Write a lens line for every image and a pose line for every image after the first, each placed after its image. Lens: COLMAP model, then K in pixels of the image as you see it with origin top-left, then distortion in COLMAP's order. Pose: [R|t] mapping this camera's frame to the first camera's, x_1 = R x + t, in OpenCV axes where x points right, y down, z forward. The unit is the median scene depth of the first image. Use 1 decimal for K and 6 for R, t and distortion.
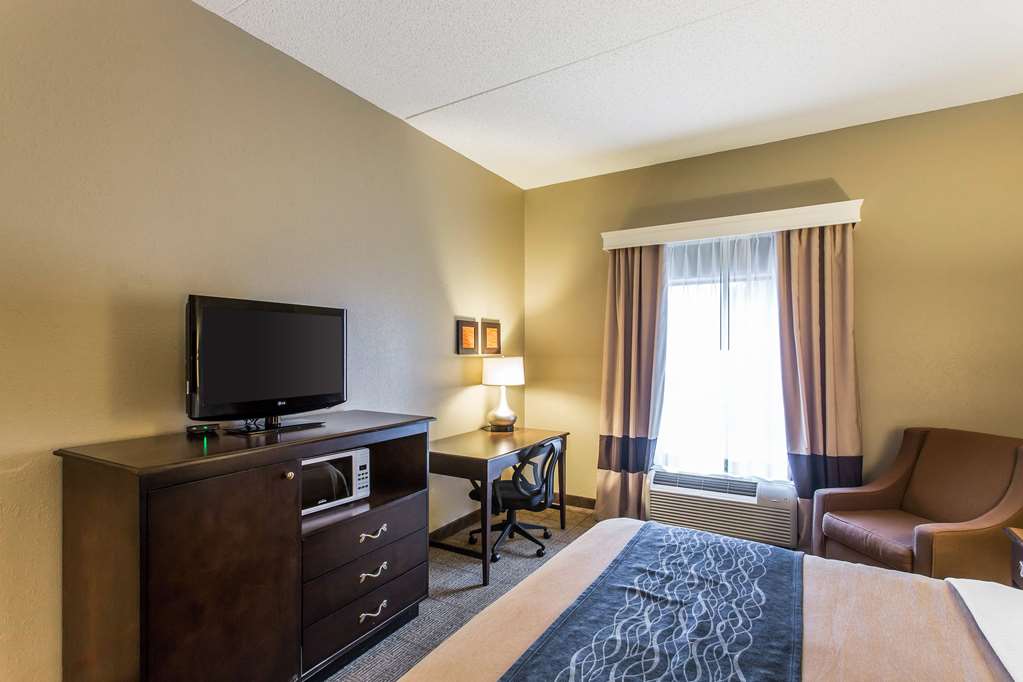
lens RADIAL K [[491.0, 0, 511.5], [0, 491.0, 341.0], [0, 0, 1]] dist [0.021778, -0.000399]
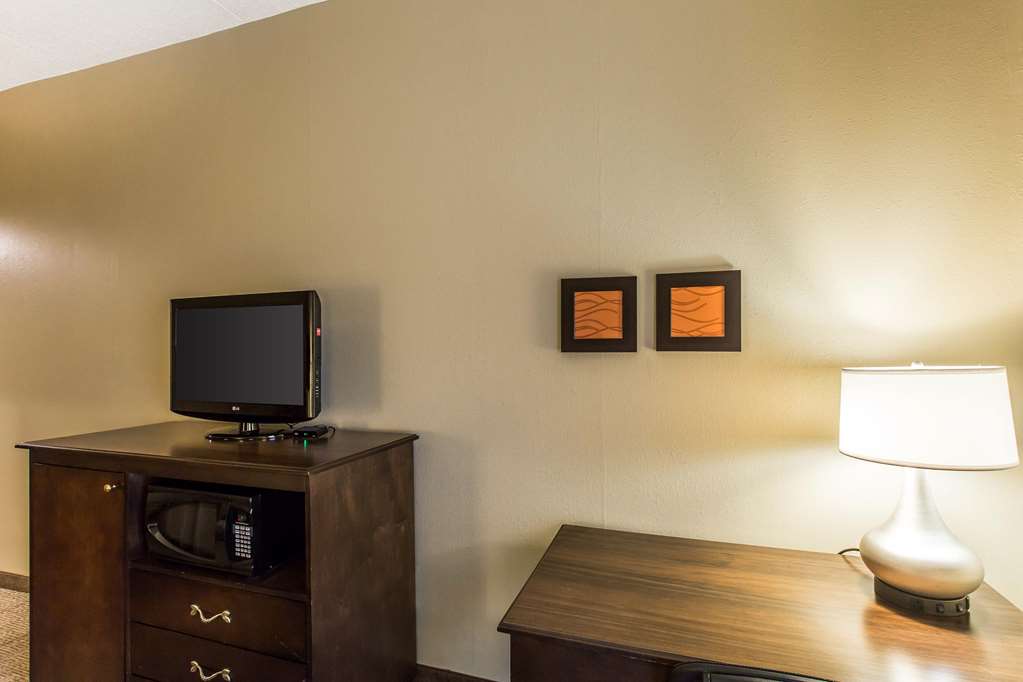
lens RADIAL K [[491.0, 0, 511.5], [0, 491.0, 341.0], [0, 0, 1]] dist [0.021778, -0.000399]
pose [[0.215945, 0.005855, -0.976388, 0.317670], [0.034500, 0.999312, 0.013623, 0.006985], [0.975796, -0.036627, 0.215595, 0.822929]]
